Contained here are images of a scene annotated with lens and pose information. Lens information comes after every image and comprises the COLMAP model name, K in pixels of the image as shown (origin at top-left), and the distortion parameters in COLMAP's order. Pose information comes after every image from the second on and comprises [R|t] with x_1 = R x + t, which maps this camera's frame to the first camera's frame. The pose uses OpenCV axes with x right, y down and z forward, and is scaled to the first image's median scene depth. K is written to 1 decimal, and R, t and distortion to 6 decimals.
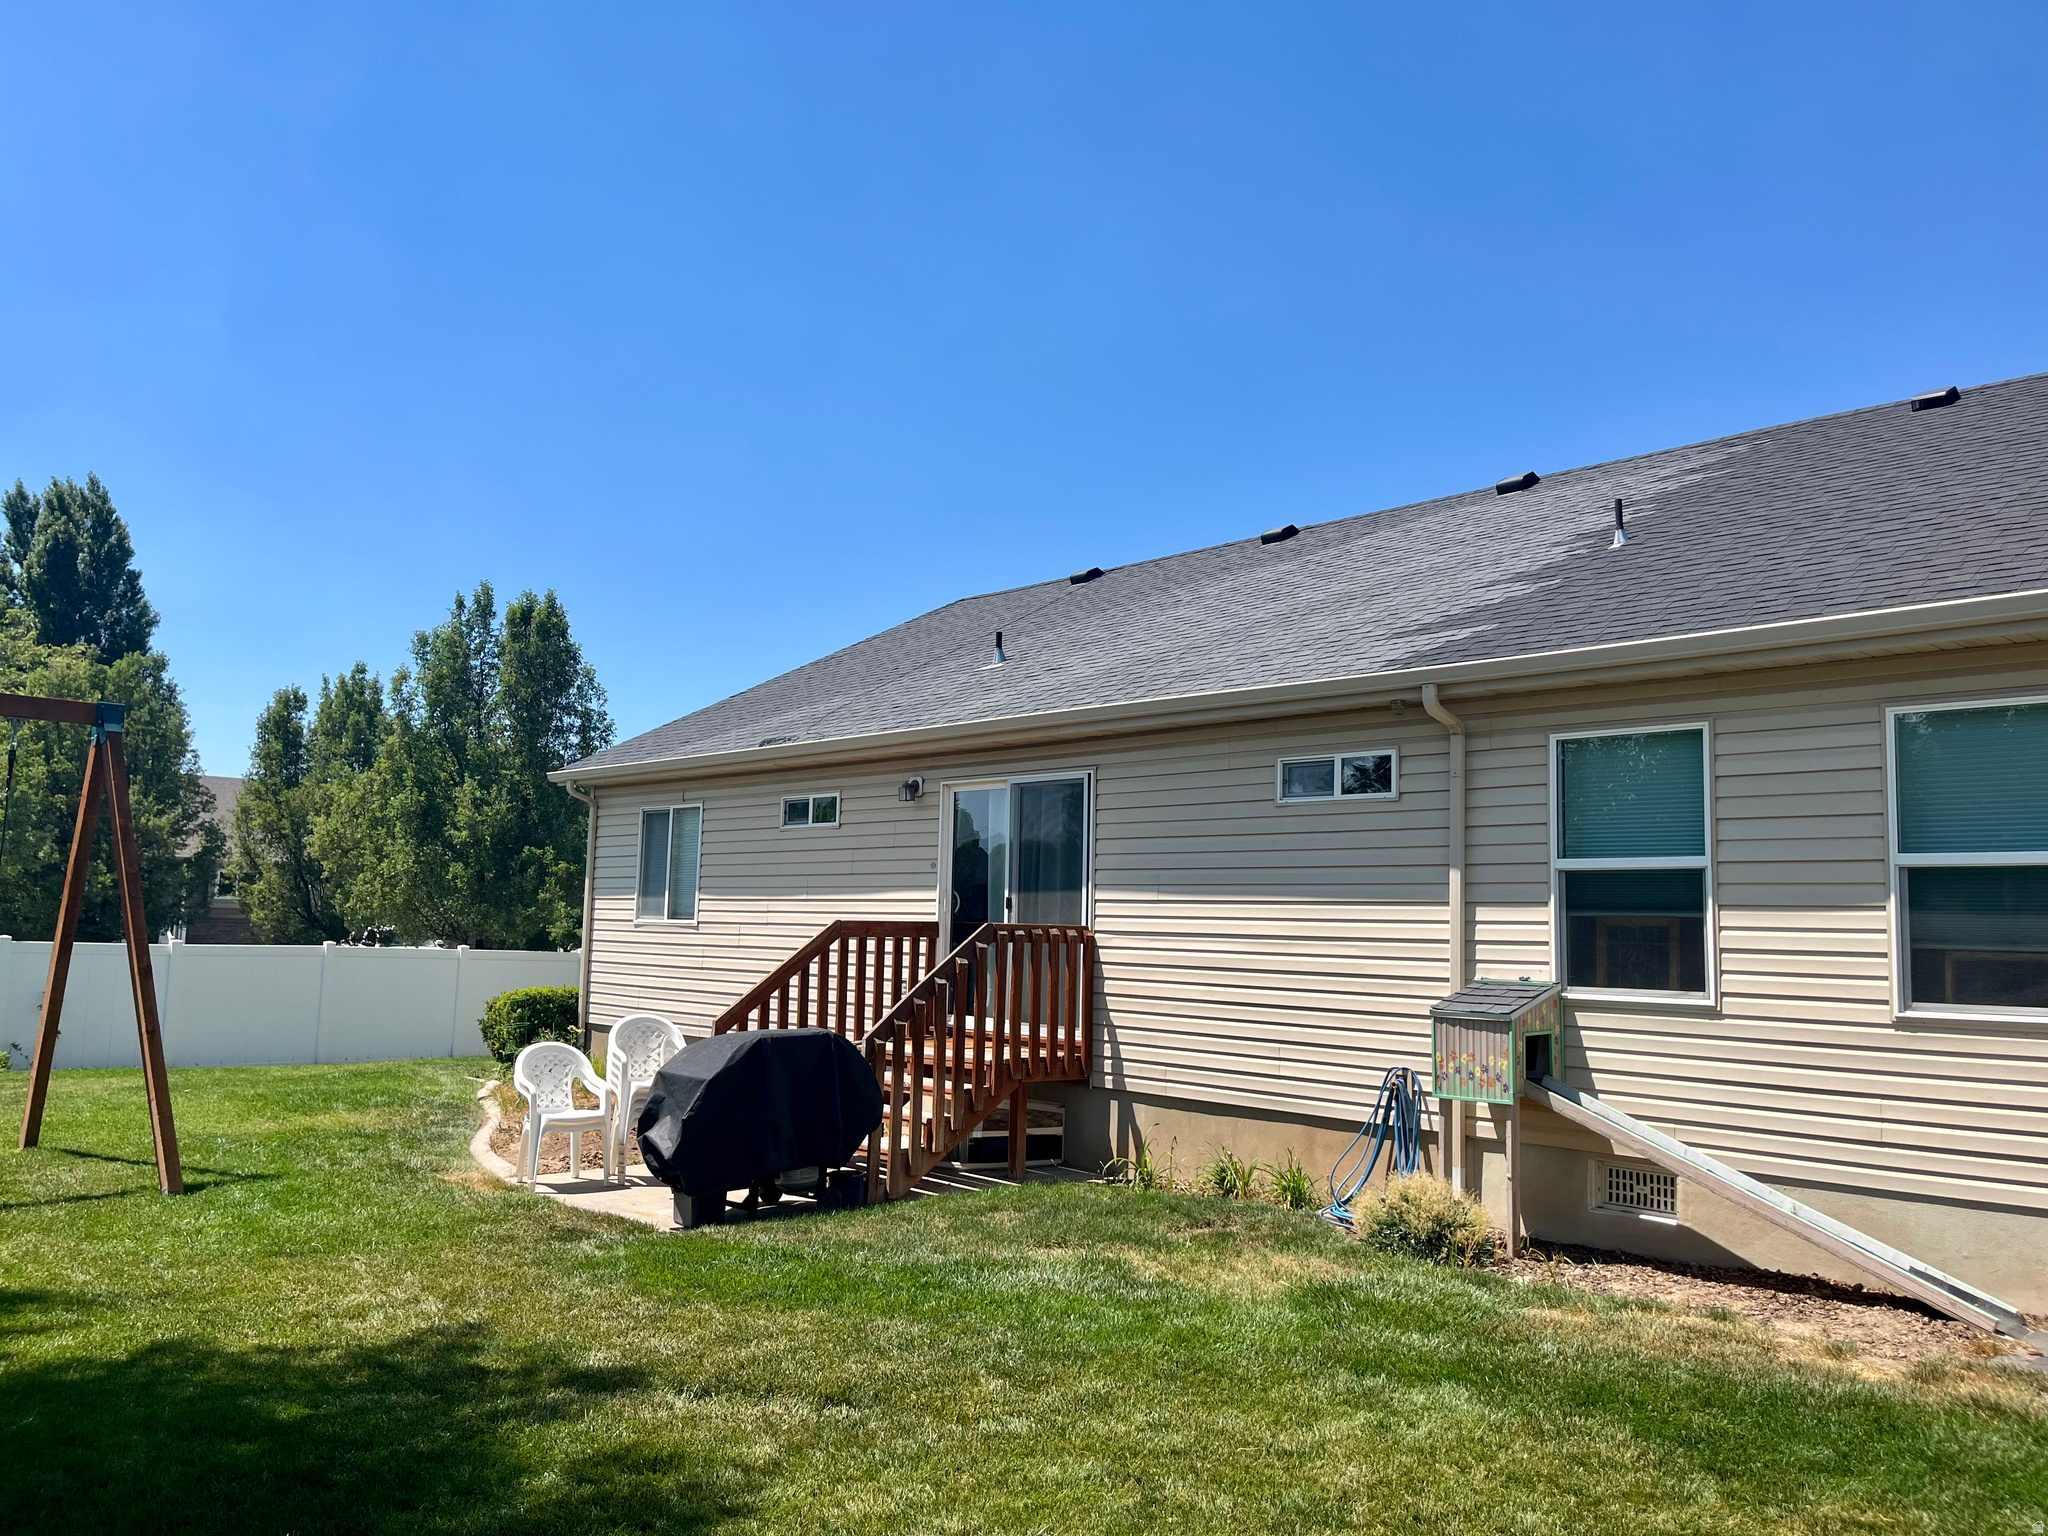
lens RADIAL K [[1558.2, 0, 1016.0], [0, 1558.2, 783.6], [0, 0, 1]] dist [0.081065, -0.108406]
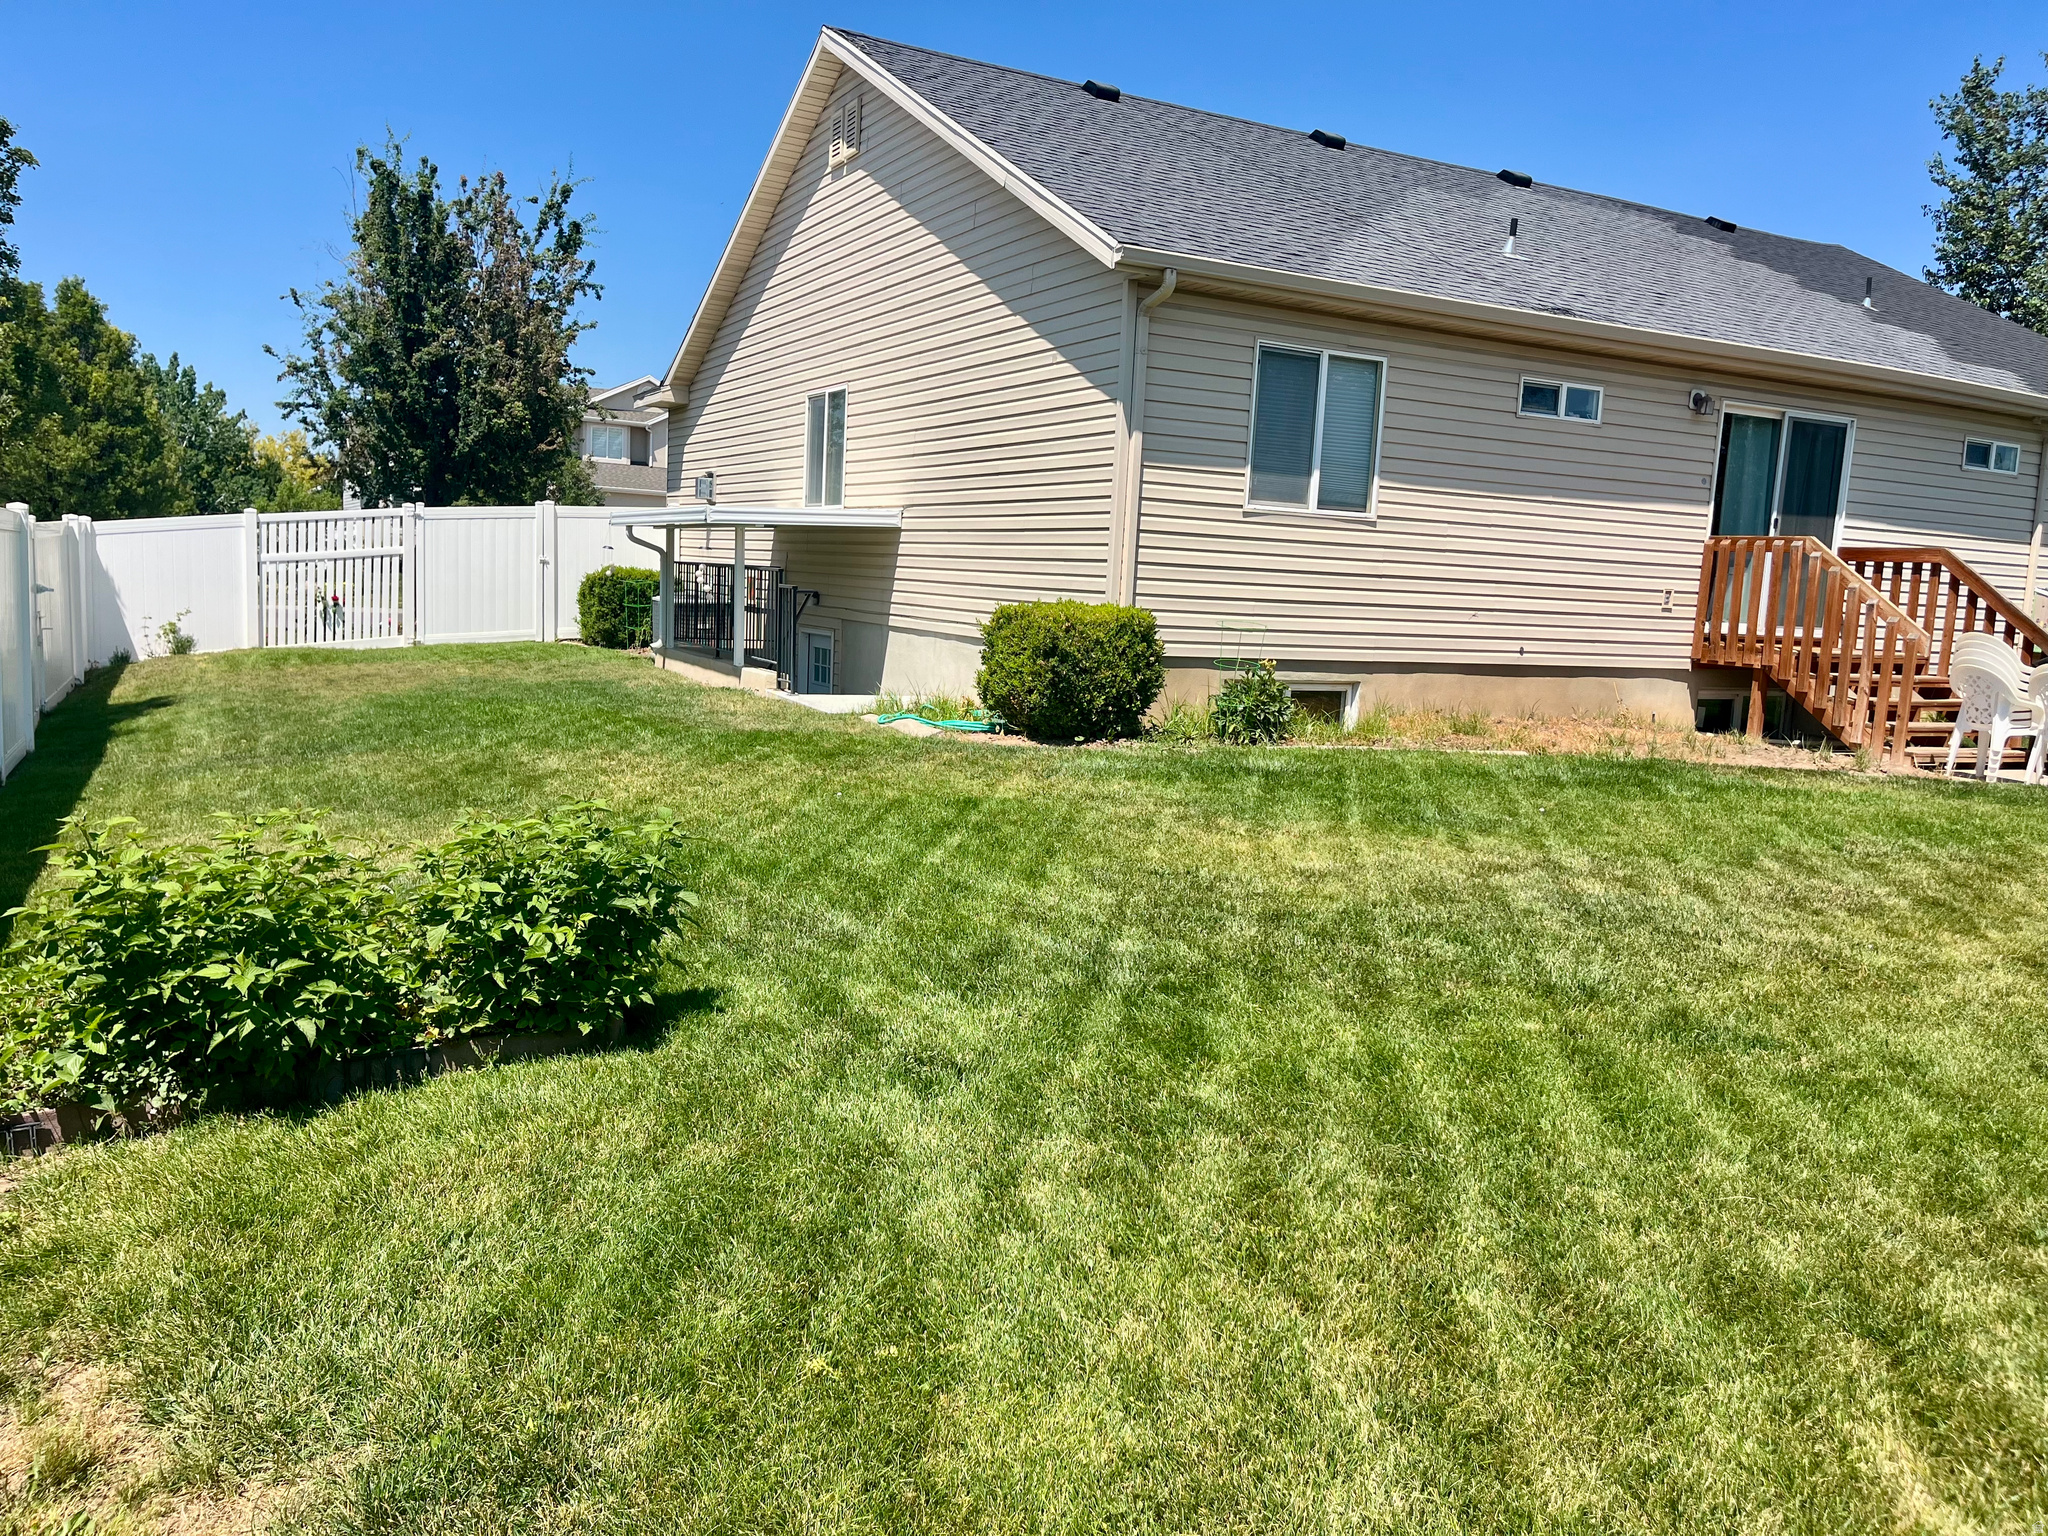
lens RADIAL K [[1558.2, 0, 1016.0], [0, 1558.2, 783.6], [0, 0, 1]] dist [0.081065, -0.108406]
pose [[0.275297, -0.138514, 0.951328, -1.387791], [-0.134966, 0.974197, 0.180901, 0.138060], [-0.951838, -0.178198, 0.249499, 1.298769]]
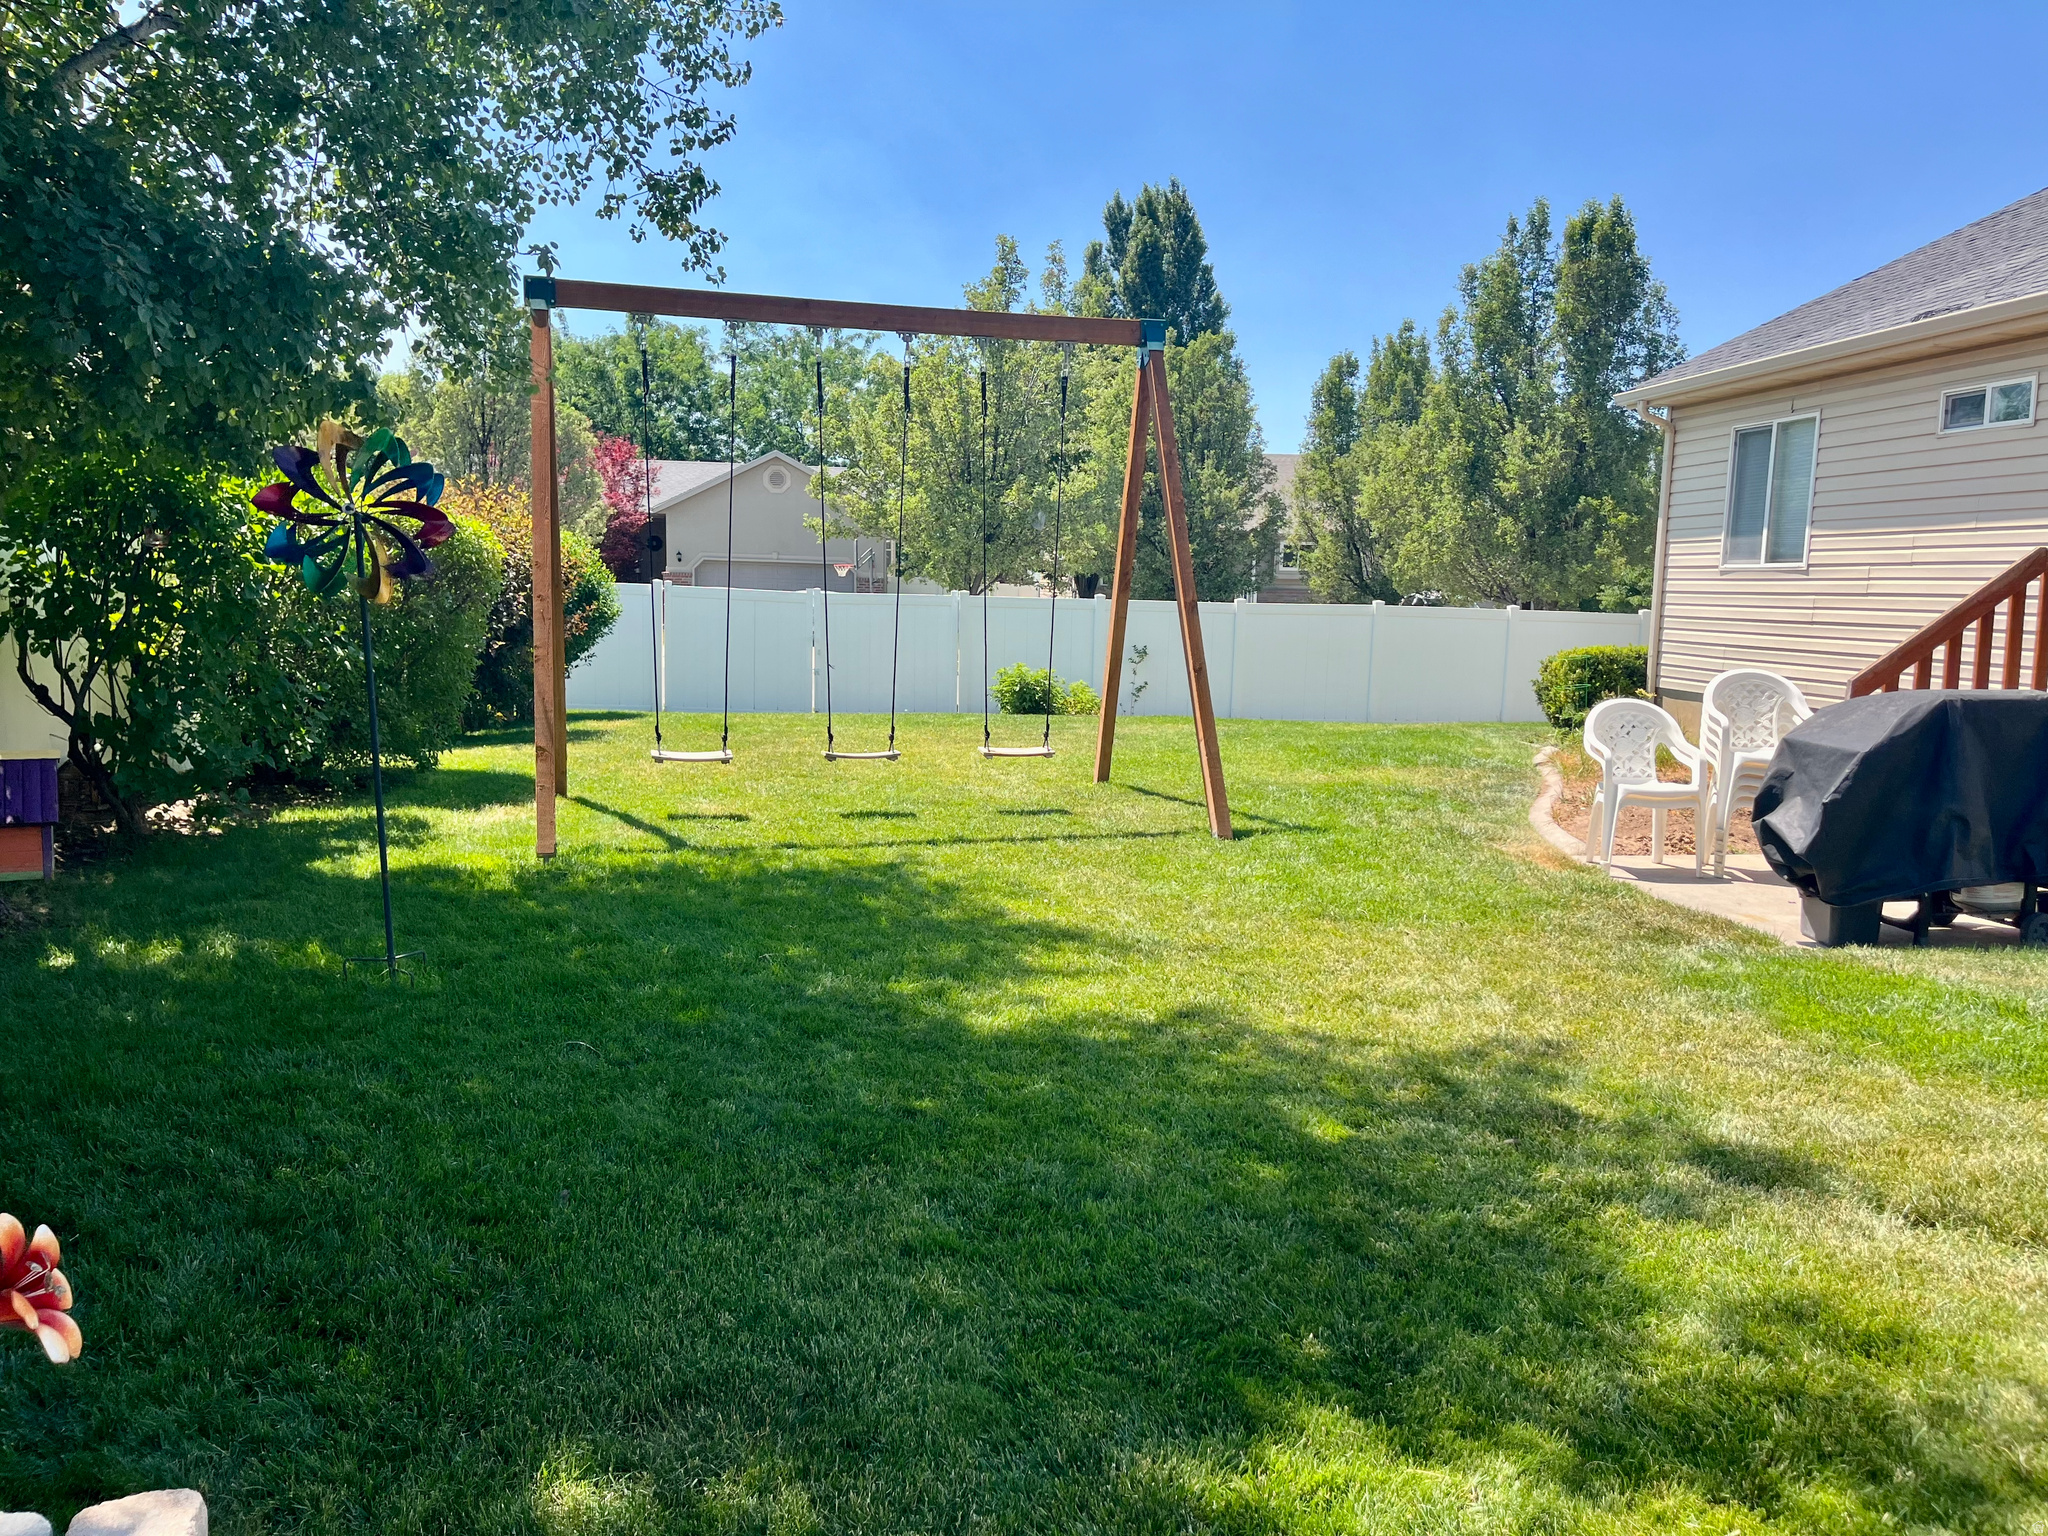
lens RADIAL K [[1558.2, 0, 1016.0], [0, 1558.2, 783.6], [0, 0, 1]] dist [0.081065, -0.108406]
pose [[0.803513, 0.065502, -0.591673, -0.060584], [0.056527, 0.981041, 0.185374, 0.035186], [0.592598, -0.182396, 0.784576, 0.150090]]
